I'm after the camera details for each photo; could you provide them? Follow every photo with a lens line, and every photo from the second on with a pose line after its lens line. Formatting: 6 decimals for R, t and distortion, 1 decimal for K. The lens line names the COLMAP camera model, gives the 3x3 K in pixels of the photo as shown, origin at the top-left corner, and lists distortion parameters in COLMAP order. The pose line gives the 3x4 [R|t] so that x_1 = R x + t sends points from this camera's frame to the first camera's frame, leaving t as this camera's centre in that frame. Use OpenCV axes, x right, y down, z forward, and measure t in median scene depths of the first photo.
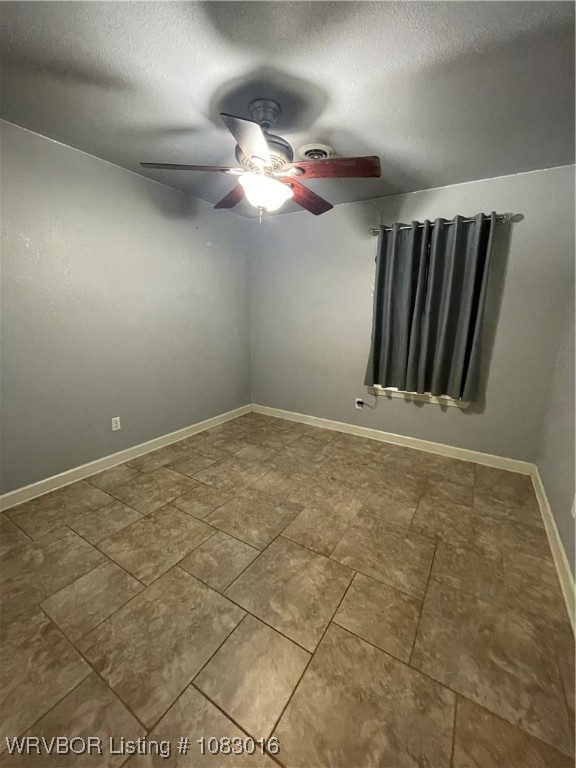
lens RADIAL K [[312.4, 0, 286.9], [0, 312.4, 385.1], [0, 0, 1]] dist [-0.004528, 0.000708]
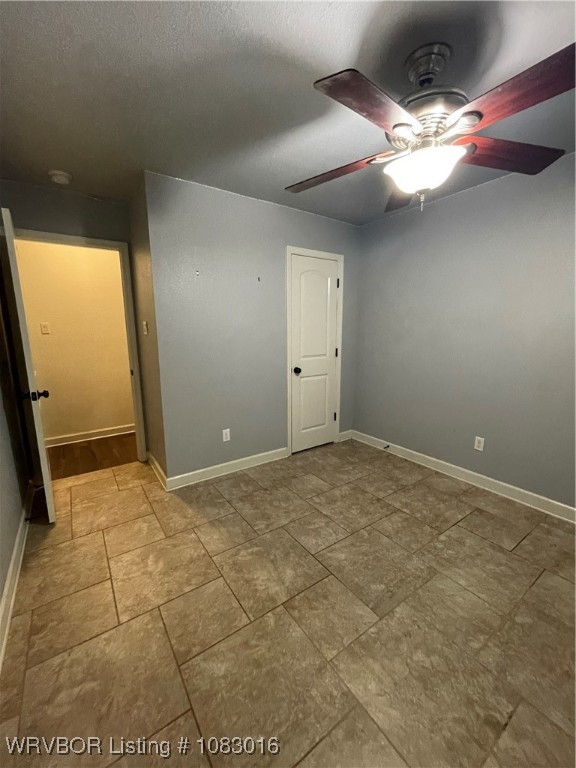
lens RADIAL K [[312.4, 0, 288.5], [0, 312.4, 385.5], [0, 0, 1]] dist [-0.004528, 0.000708]
pose [[-0.386570, 0.148768, -0.910182, 0.839978], [-0.214138, 0.945454, 0.245481, -0.247876], [0.897055, 0.289801, -0.333628, 1.145181]]
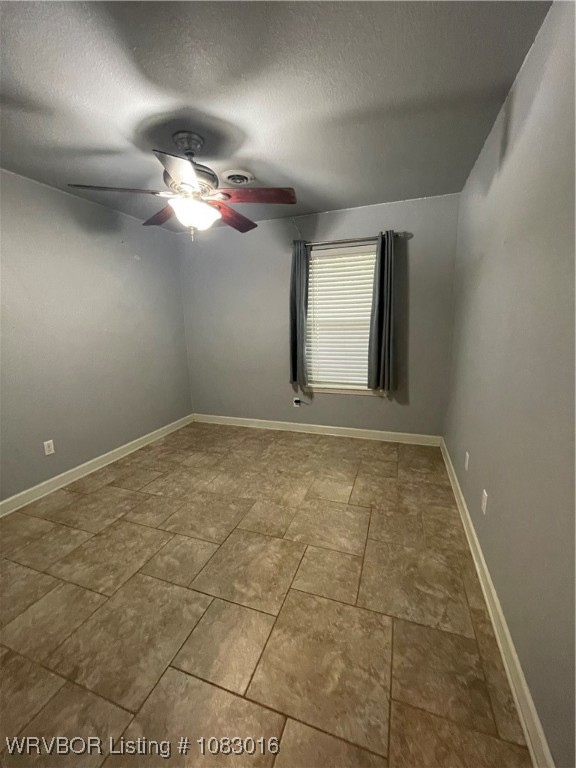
lens RADIAL K [[312.4, 0, 287.6], [0, 312.4, 384.9], [0, 0, 1]] dist [-0.004528, 0.000708]
pose [[0.975471, -0.086884, 0.202255, -0.027045], [0.091737, 0.995674, -0.014727, 0.024224], [-0.200101, 0.032920, 0.979222, -0.116355]]
